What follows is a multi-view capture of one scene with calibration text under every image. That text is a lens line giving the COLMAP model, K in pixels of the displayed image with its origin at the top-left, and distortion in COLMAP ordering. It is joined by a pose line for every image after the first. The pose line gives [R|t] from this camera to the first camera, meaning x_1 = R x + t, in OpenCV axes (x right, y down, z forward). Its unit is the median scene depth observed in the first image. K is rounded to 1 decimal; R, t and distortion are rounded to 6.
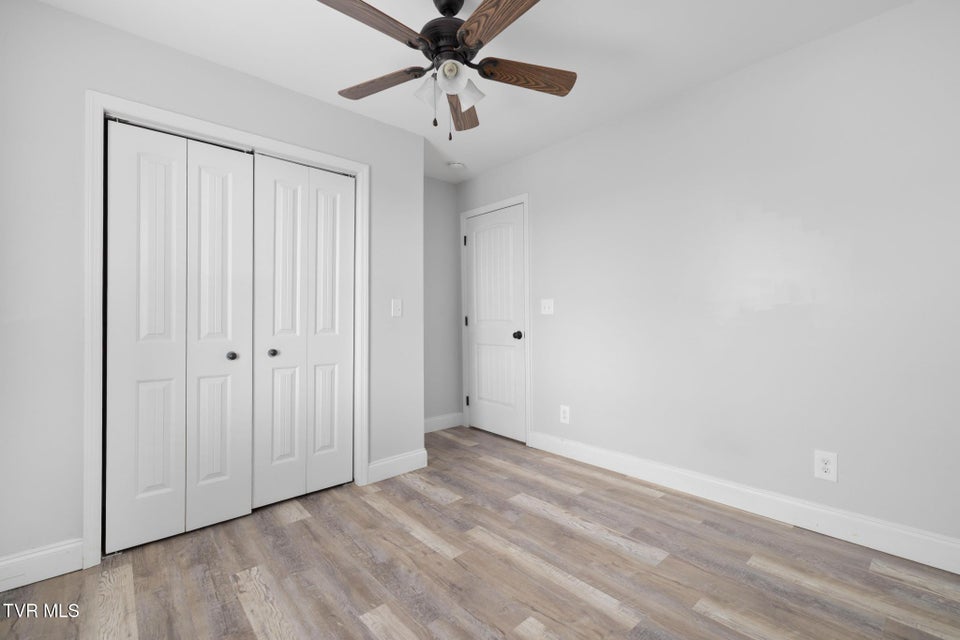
lens RADIAL K [[407.5, 0, 482.0], [0, 407.5, 319.5], [0, 0, 1]] dist [0.002835, -0.000011]
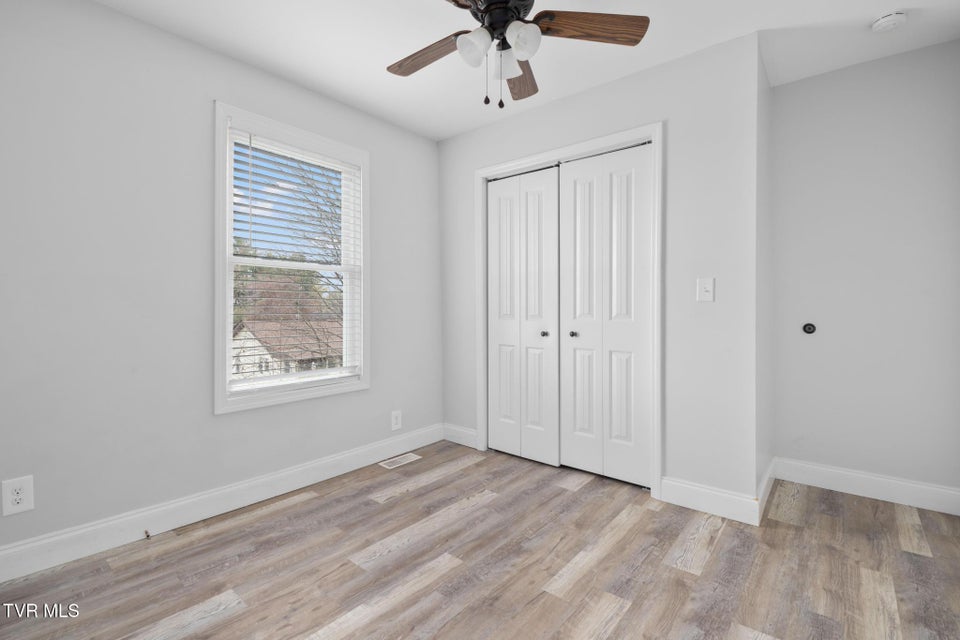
lens RADIAL K [[412.9, 0, 481.5], [0, 412.9, 304.1], [0, 0, 1]] dist [0.000564, -0.008057]
pose [[0.172039, 0.005196, -0.985076, 0.608516], [-0.001831, 0.999986, 0.004955, -0.006944], [0.985088, 0.000952, 0.172046, 0.596238]]
